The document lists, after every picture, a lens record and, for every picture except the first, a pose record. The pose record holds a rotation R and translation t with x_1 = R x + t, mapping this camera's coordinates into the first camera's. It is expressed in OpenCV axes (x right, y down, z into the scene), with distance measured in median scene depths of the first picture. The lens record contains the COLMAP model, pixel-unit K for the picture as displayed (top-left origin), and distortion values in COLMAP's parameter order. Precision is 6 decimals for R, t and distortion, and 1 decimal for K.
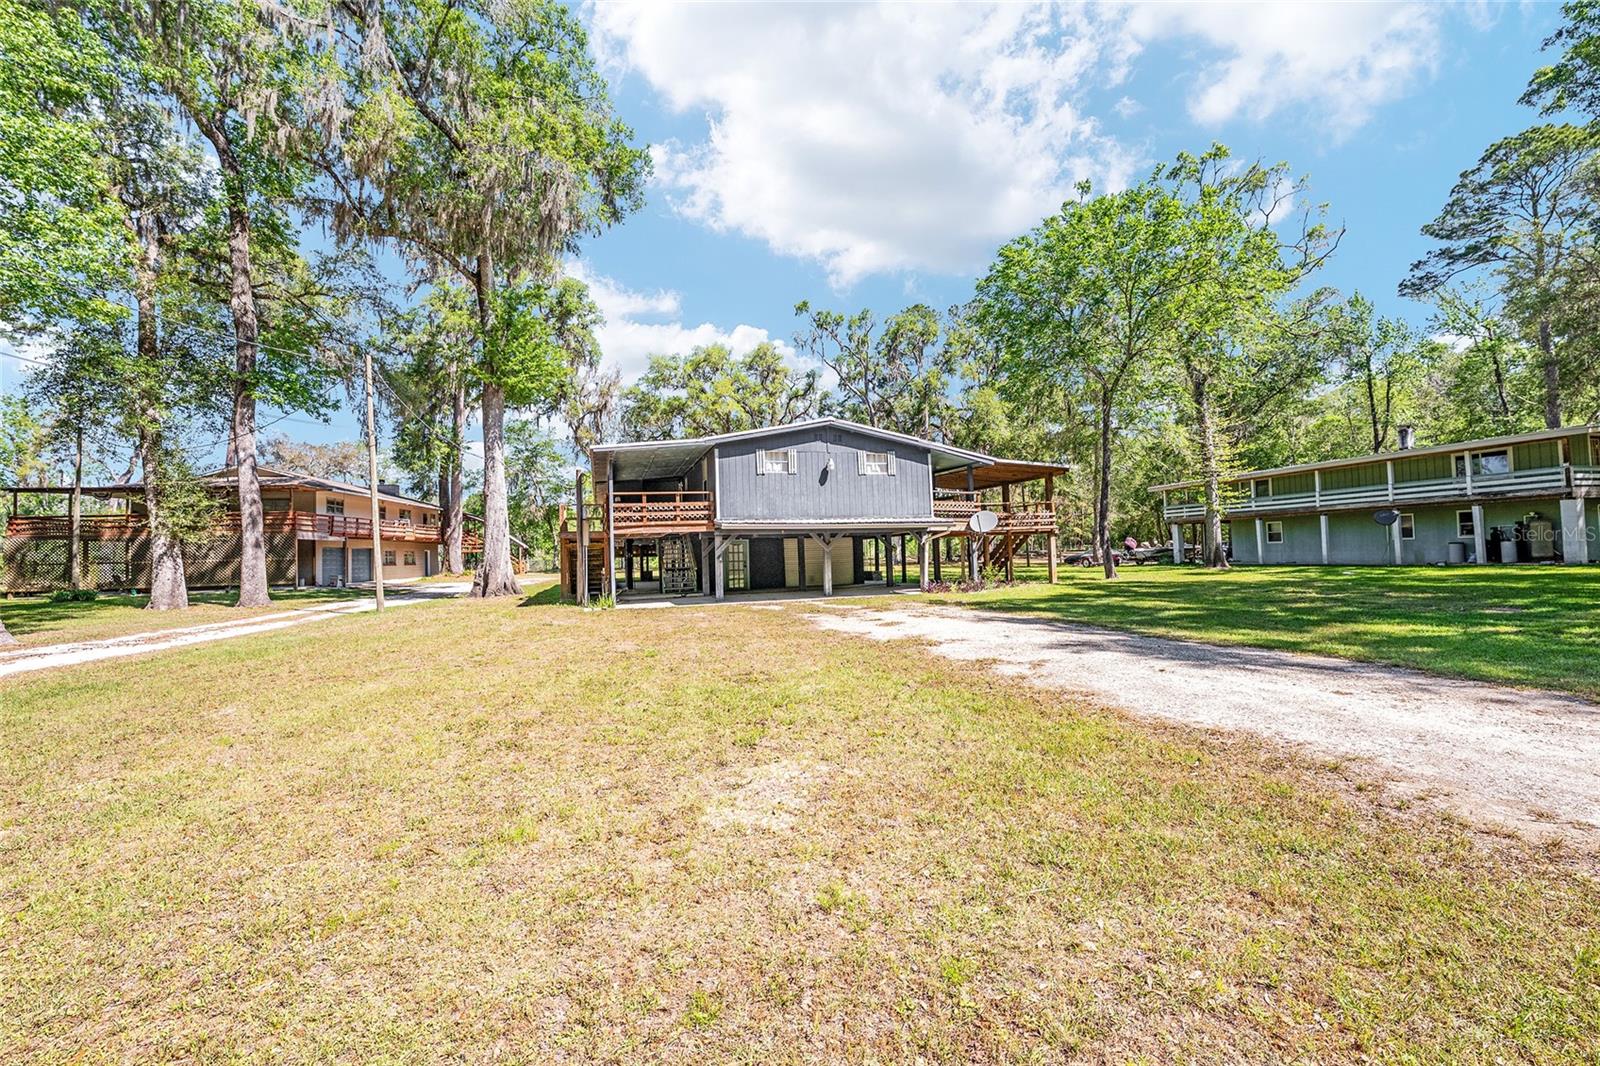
lens RADIAL K [[645.0, 0, 800.0], [0, 645.0, 533.0], [0, 0, 1]] dist [-0.025218, 0.000580]
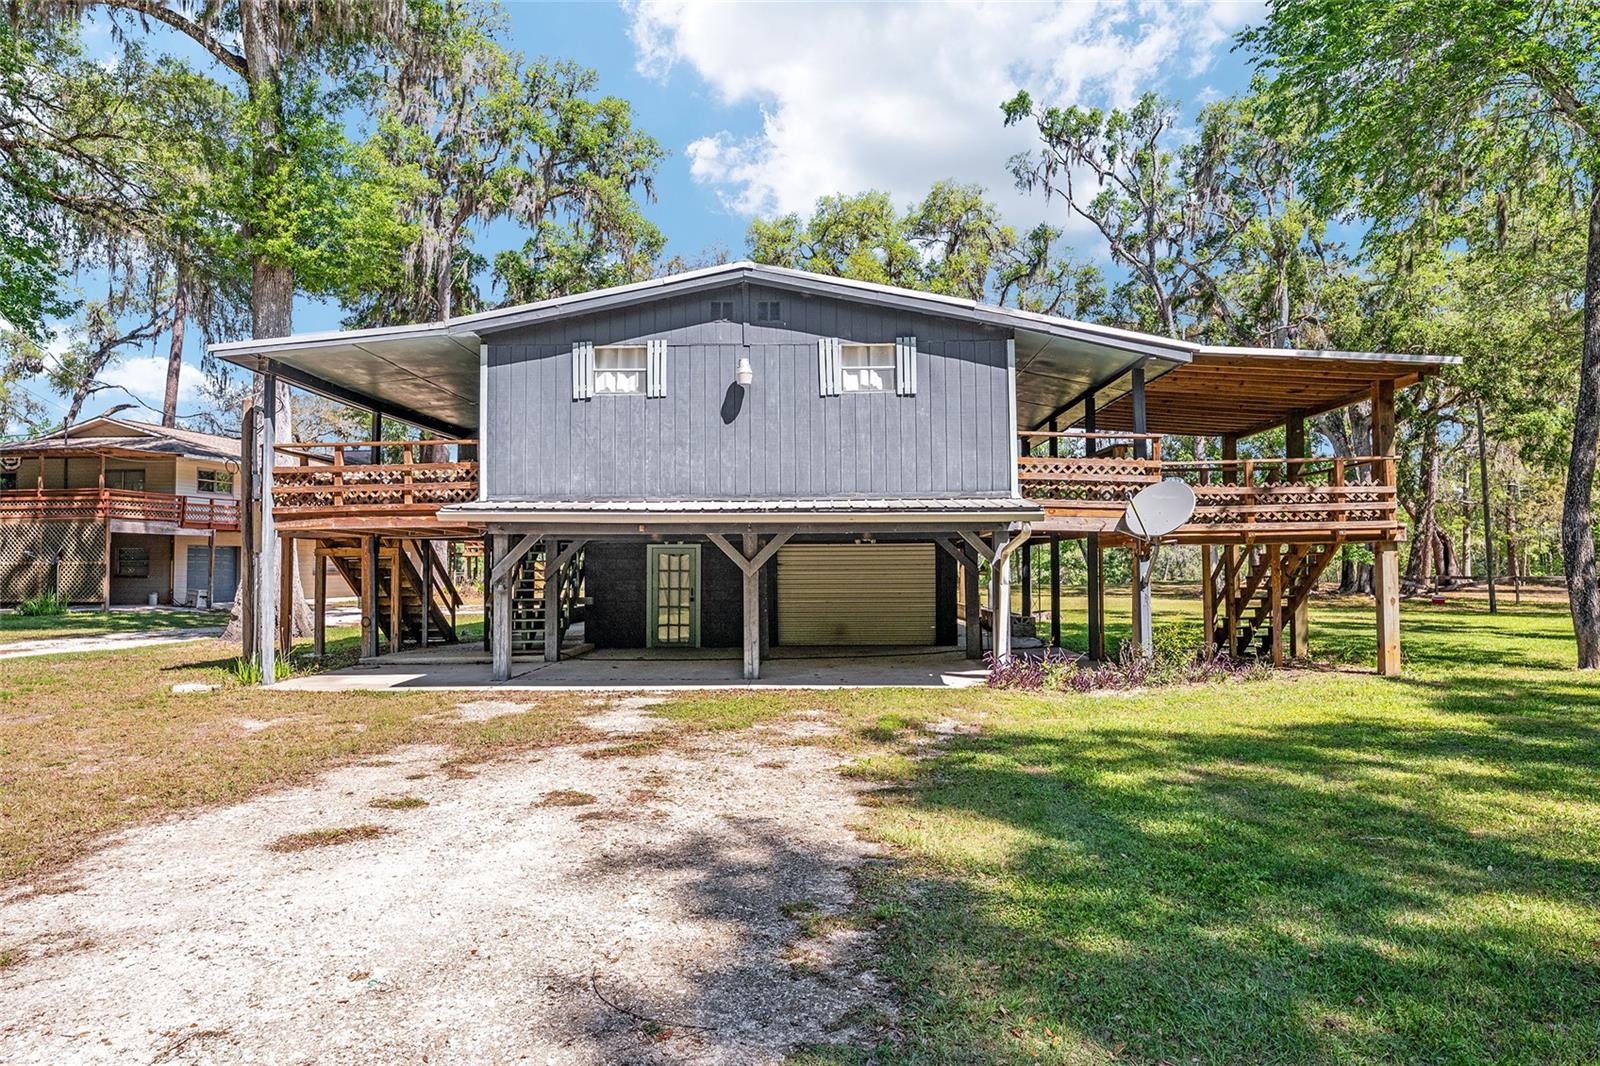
lens RADIAL K [[1032.4, 0, 800.0], [0, 1032.4, 533.0], [0, 0, 1]] dist [0.008920, 0.002092]
pose [[0.947316, 0.012283, -0.320065, 0.269291], [-0.011187, 0.999924, 0.005263, -0.003888], [0.320105, -0.001405, 0.947381, 0.326039]]
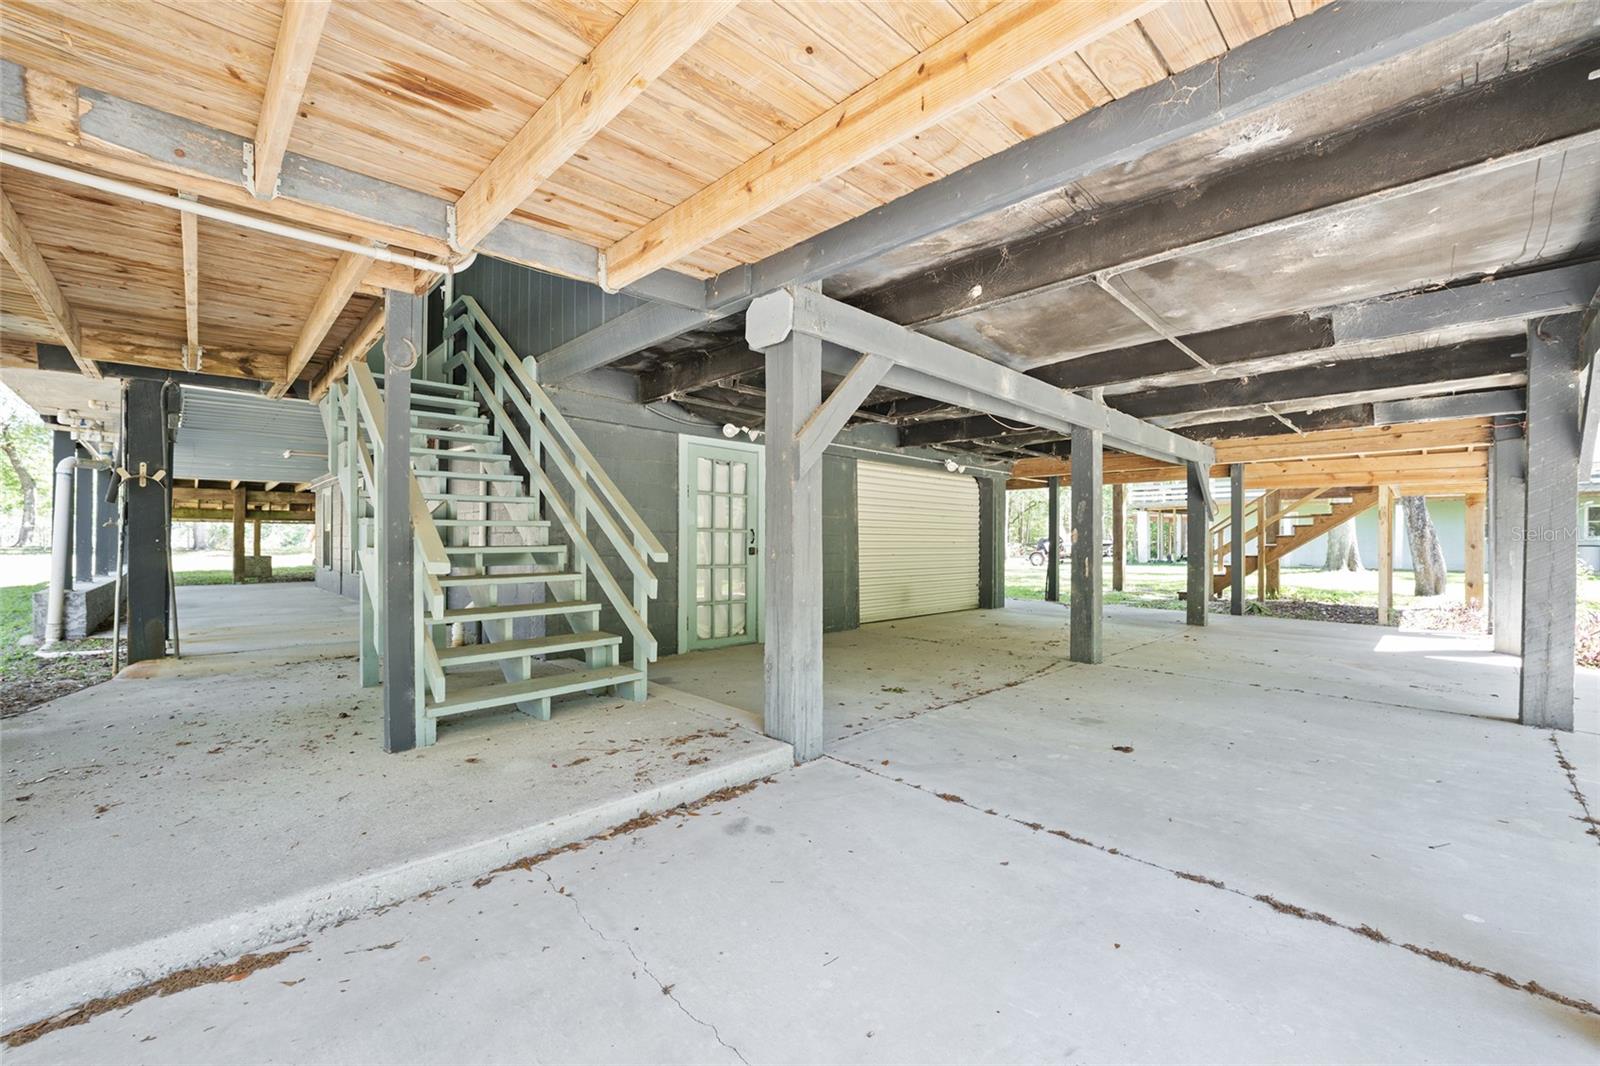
lens RADIAL K [[645.0, 0, 800.0], [0, 645.0, 533.0], [0, 0, 1]] dist [-0.025218, 0.000580]
pose [[0.885461, 0.040801, 0.462919, -0.207747], [-0.048690, 0.998801, 0.005100, 0.047750], [-0.462156, -0.027055, 0.886386, 0.863347]]
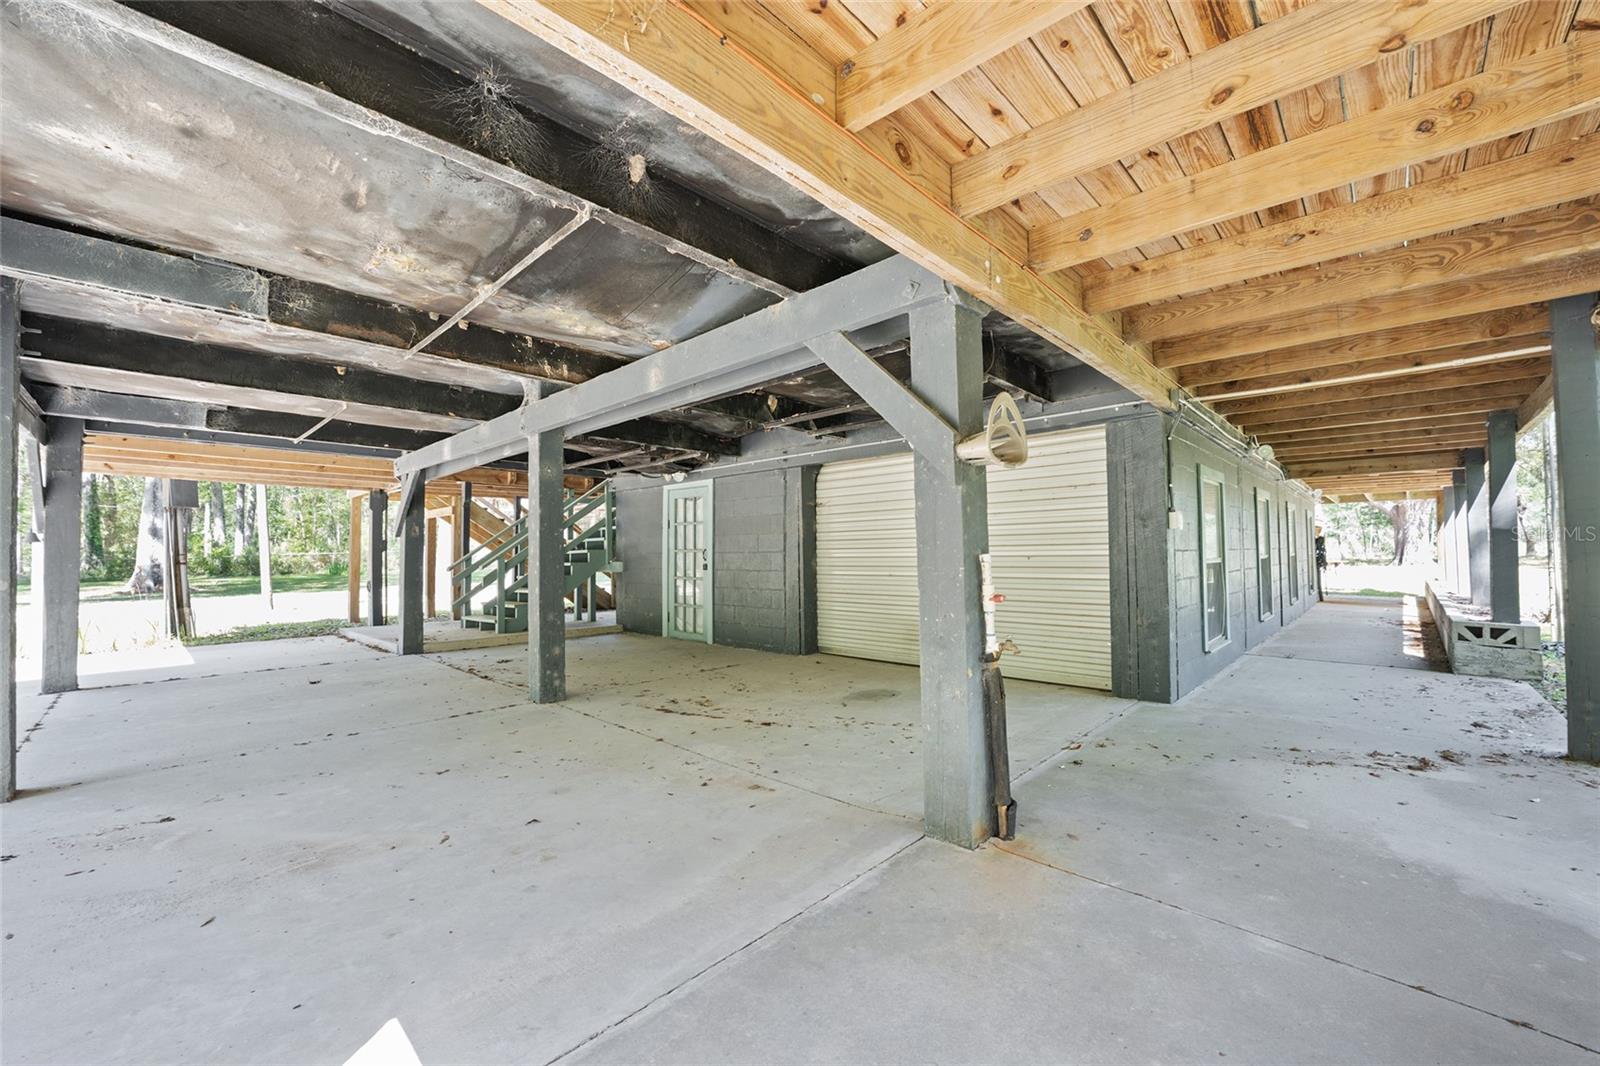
lens RADIAL K [[645.0, 0, 800.0], [0, 645.0, 533.0], [0, 0, 1]] dist [-0.025218, 0.000580]
pose [[0.491379, -0.004304, -0.870935, 0.231819], [0.024075, 0.999673, 0.008643, 0.038189], [0.870613, -0.025215, 0.491322, 0.998152]]
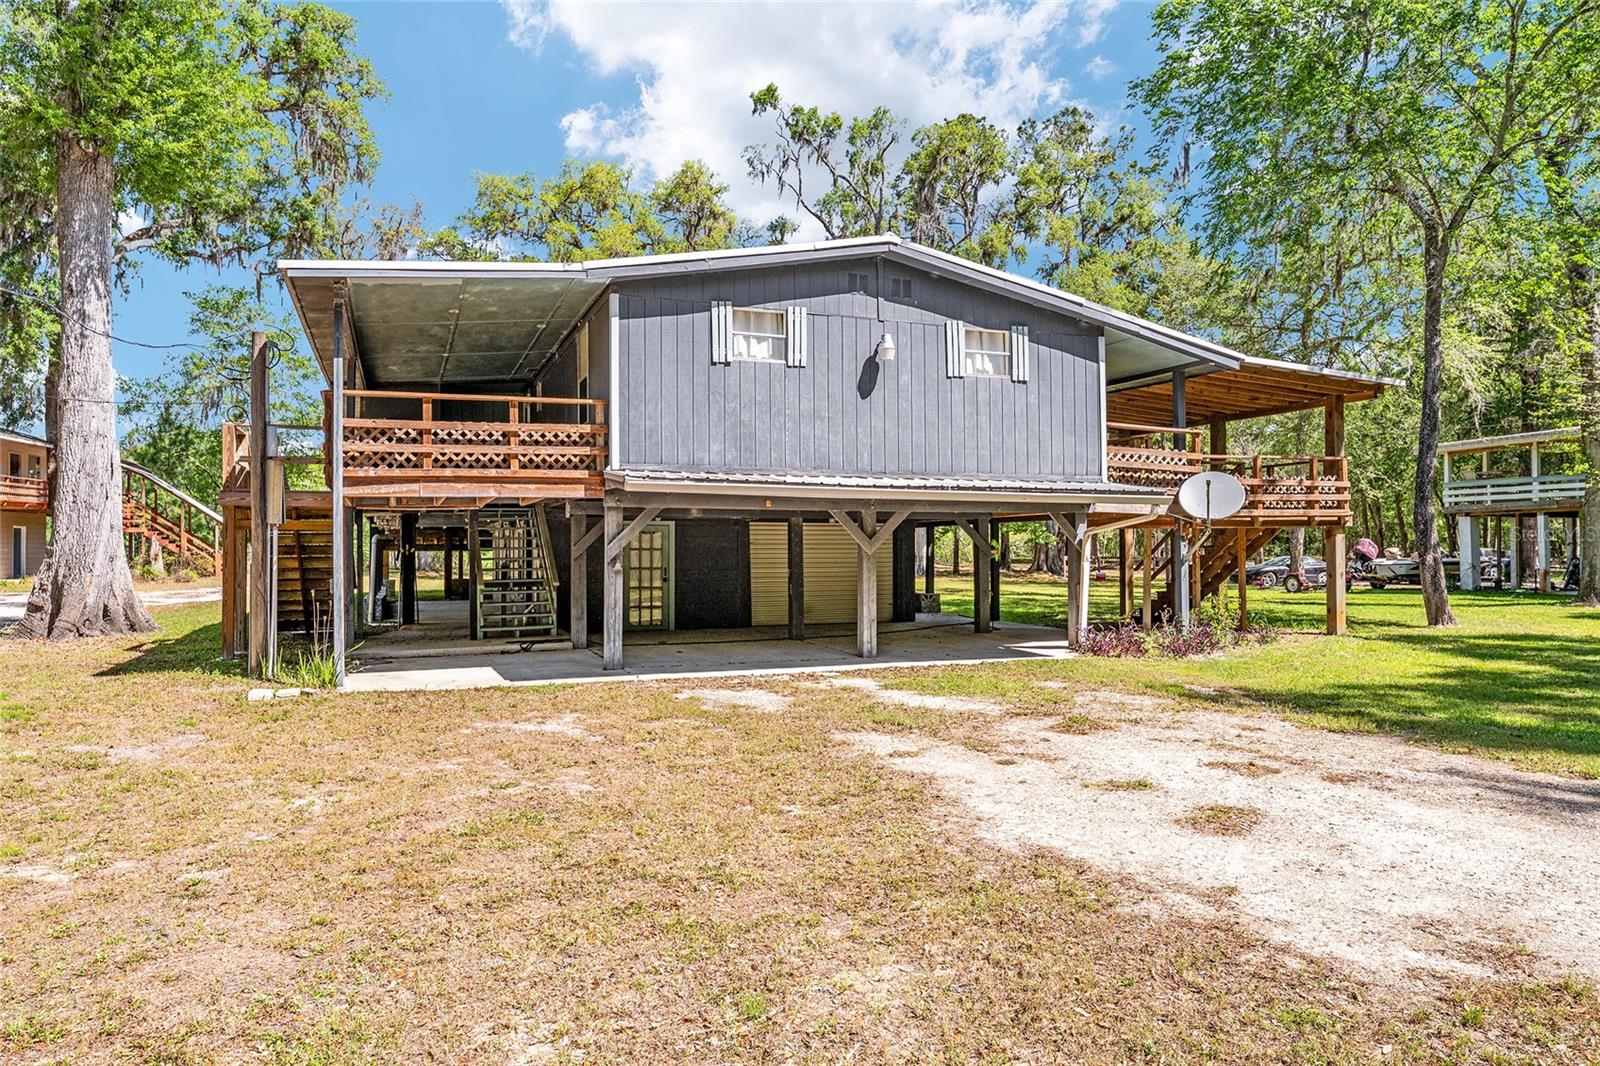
lens RADIAL K [[1032.4, 0, 800.0], [0, 1032.4, 533.0], [0, 0, 1]] dist [0.008920, 0.002092]
pose [[0.997153, 0.027352, 0.070266, -0.047165], [-0.028473, 0.999482, 0.015009, 0.005297], [-0.069819, -0.016967, 0.997415, 0.293202]]
